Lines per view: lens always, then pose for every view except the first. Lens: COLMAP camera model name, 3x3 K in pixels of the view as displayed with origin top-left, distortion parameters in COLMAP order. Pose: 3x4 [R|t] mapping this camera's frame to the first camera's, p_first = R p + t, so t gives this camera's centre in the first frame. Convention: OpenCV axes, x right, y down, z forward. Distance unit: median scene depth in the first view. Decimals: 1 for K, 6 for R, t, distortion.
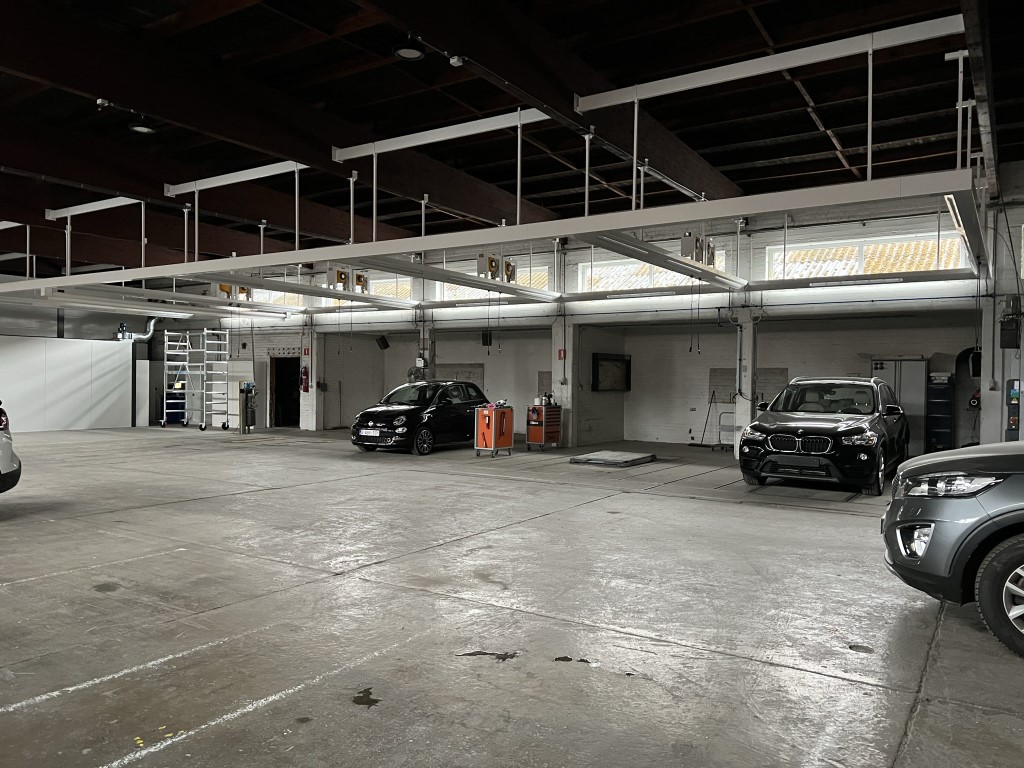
lens RADIAL K [[766.3, 0, 512.4], [0, 766.3, 384.8], [0, 0, 1]] dist [0.083780, -0.004495]
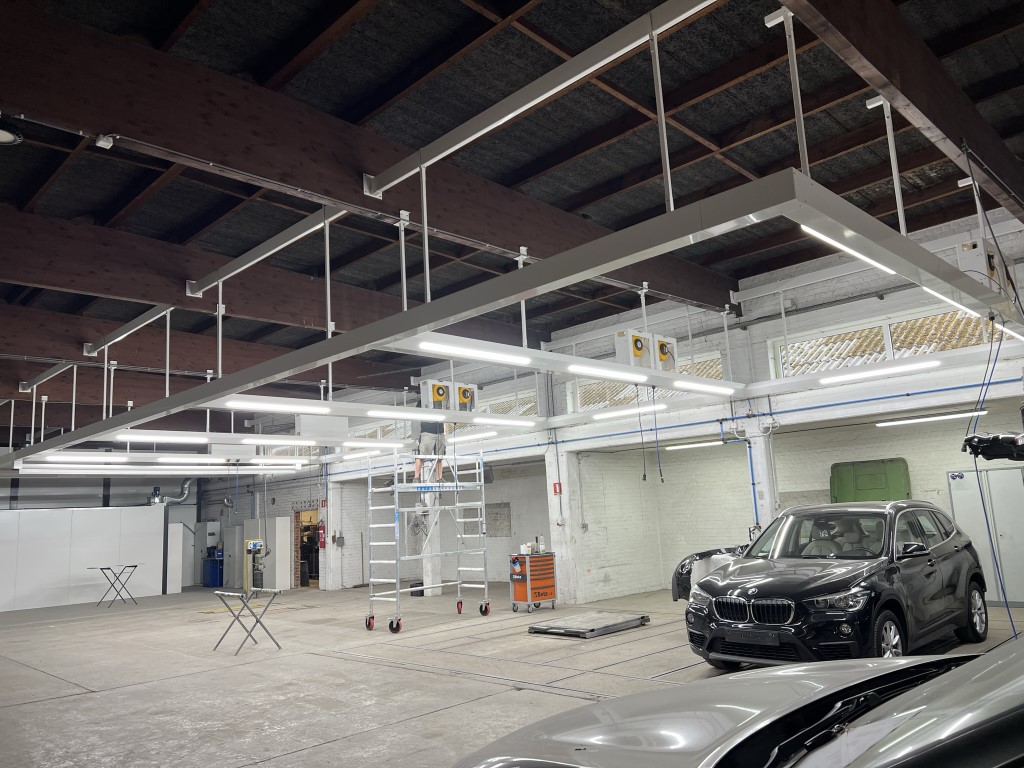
lens RADIAL K [[766.3, 0, 510.7], [0, 766.3, 383.8], [0, 0, 1]] dist [0.083780, -0.004495]
pose [[0.973340, -0.095133, -0.208706, 0.202329], [0.057468, 0.982054, -0.179631, -0.004702], [0.222049, 0.162848, 0.961340, 0.158781]]
